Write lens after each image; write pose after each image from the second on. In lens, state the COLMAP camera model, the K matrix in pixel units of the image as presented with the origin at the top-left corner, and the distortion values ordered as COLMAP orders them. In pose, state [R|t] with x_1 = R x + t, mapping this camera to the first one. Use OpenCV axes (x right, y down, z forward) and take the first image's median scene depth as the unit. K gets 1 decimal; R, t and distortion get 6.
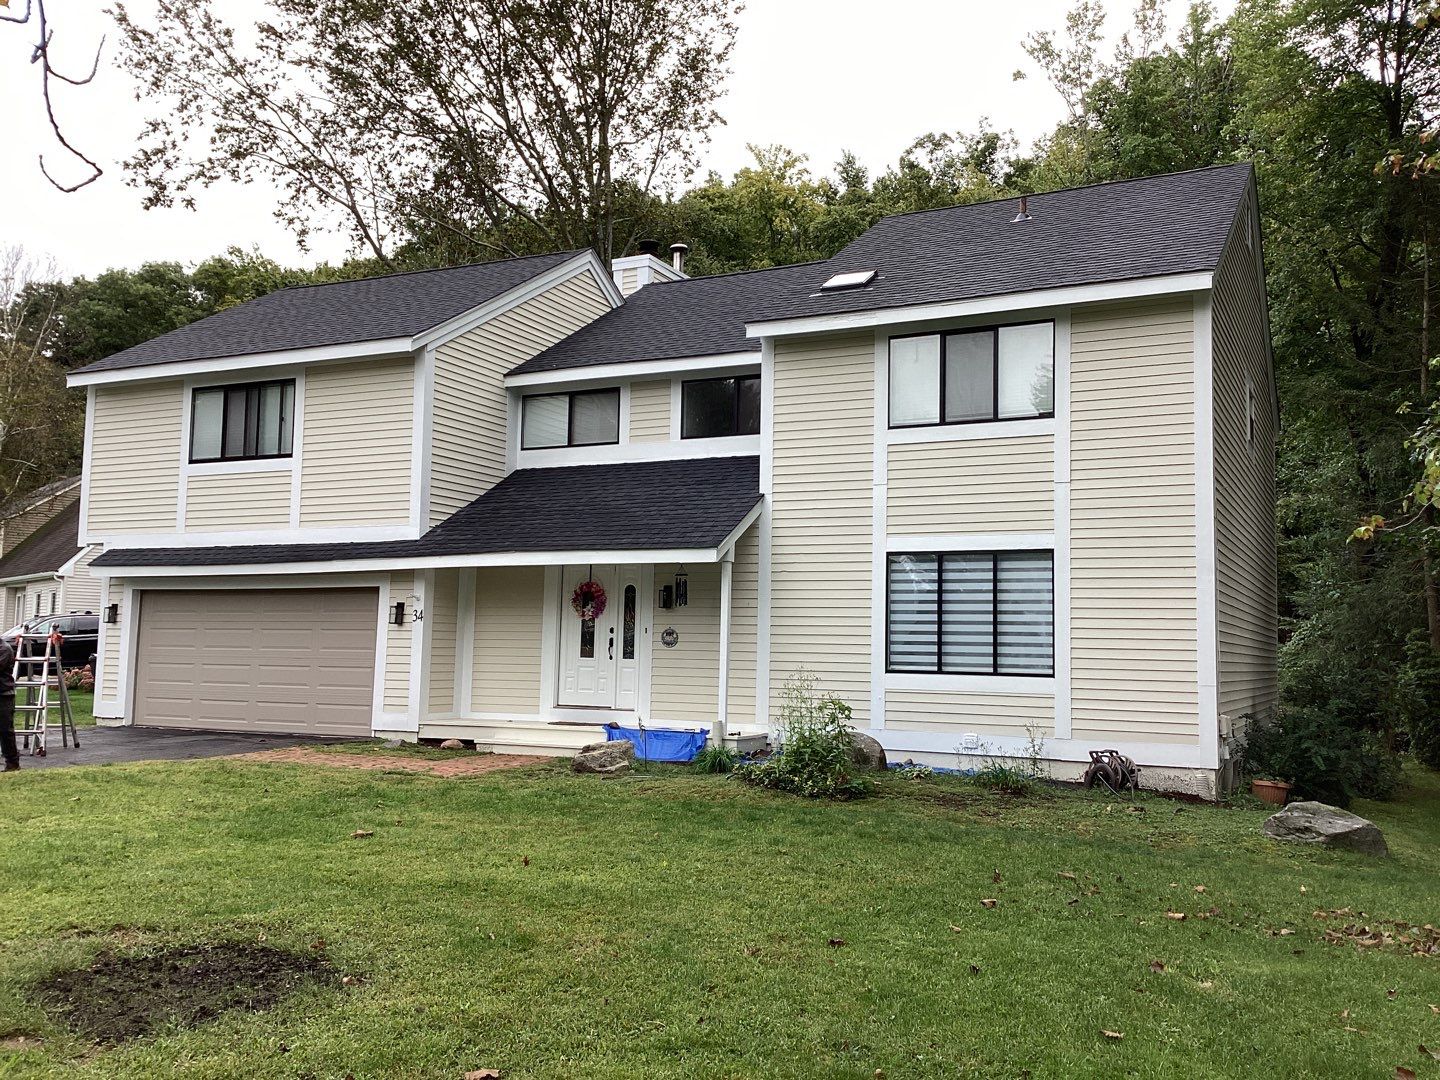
lens RADIAL K [[1272.5, 0, 751.0], [0, 1272.5, 545.4], [0, 0, 1]] dist [0.106848, -0.178630]
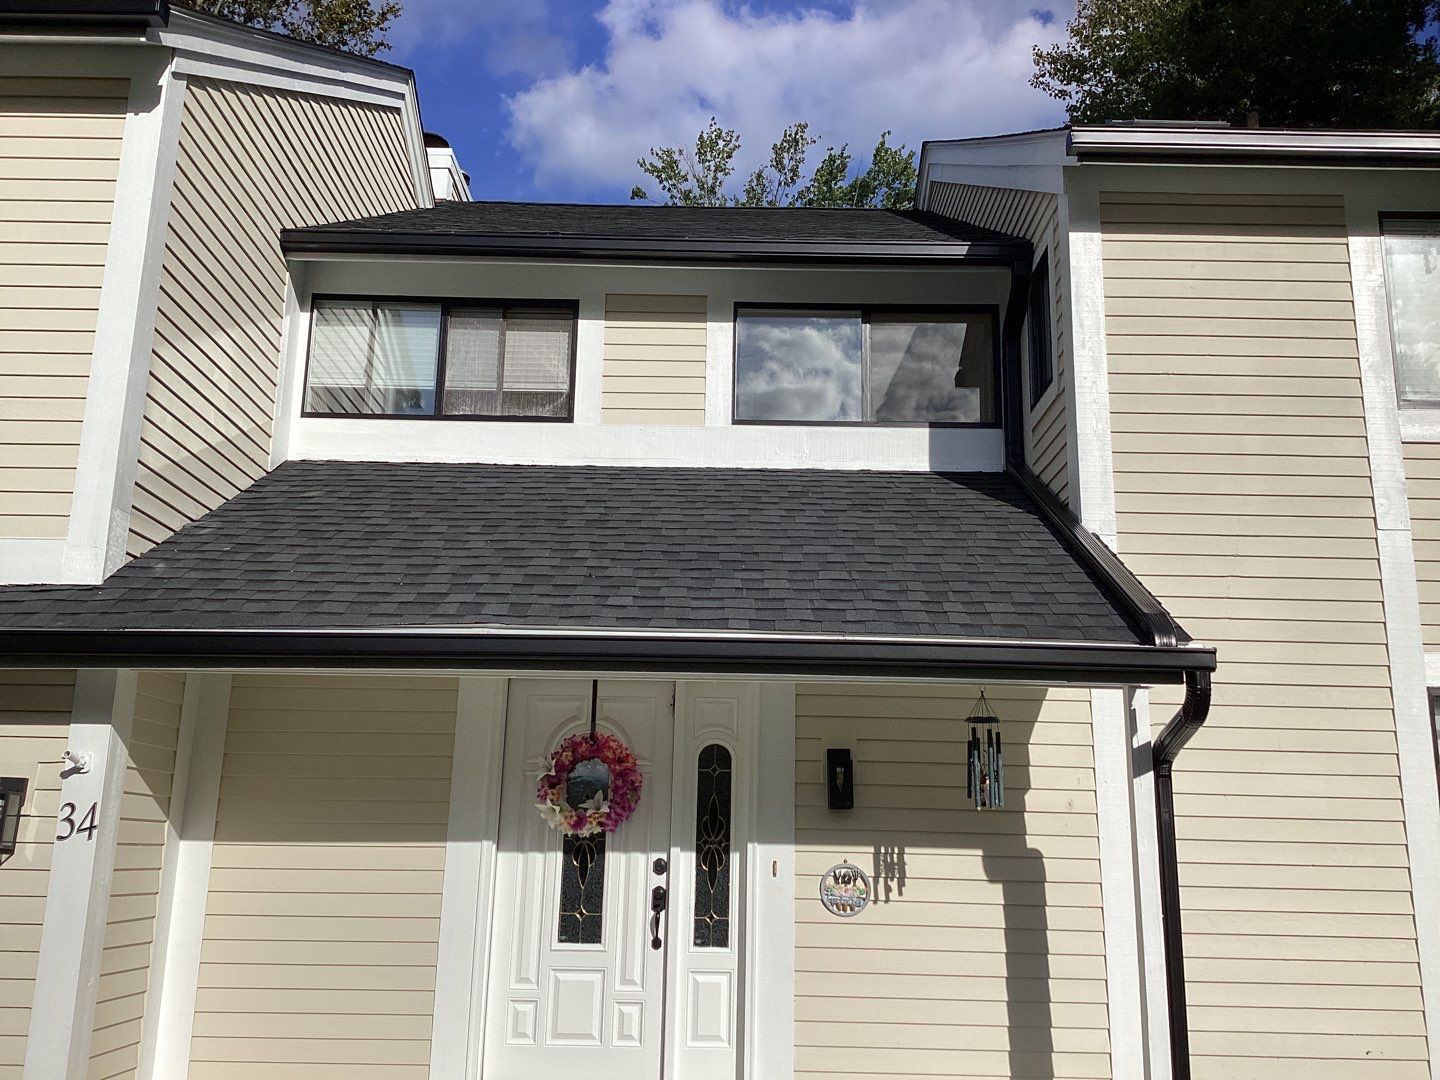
lens RADIAL K [[1272.5, 0, 733.6], [0, 1272.5, 549.0], [0, 0, 1]] dist [0.106848, -0.178630]
pose [[0.902586, 0.099842, 0.418772, -0.279014], [-0.040964, 0.988240, -0.147323, 0.031531], [-0.428556, 0.115817, 0.896061, 0.699158]]
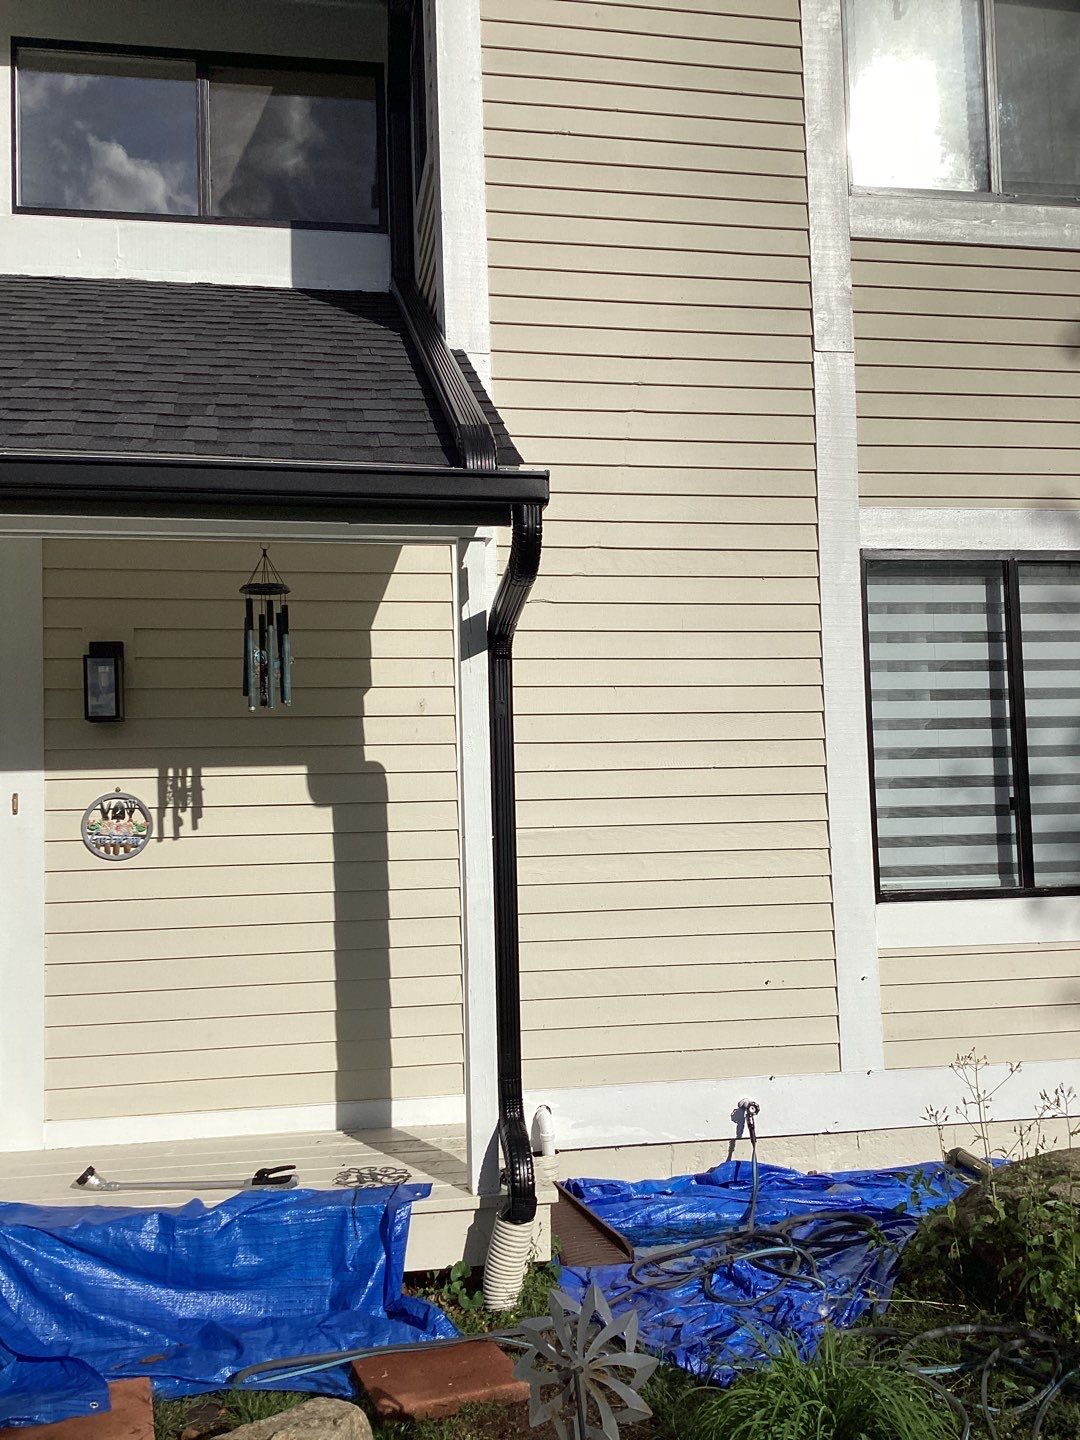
lens RADIAL K [[1272.5, 0, 543.4], [0, 1272.5, 725.3], [0, 0, 1]] dist [0.106848, -0.178630]
pose [[0.815034, -0.005141, 0.579390, -0.160940], [-0.012589, 0.999567, 0.026579, 0.043617], [-0.579276, -0.028957, 0.814617, 0.754165]]
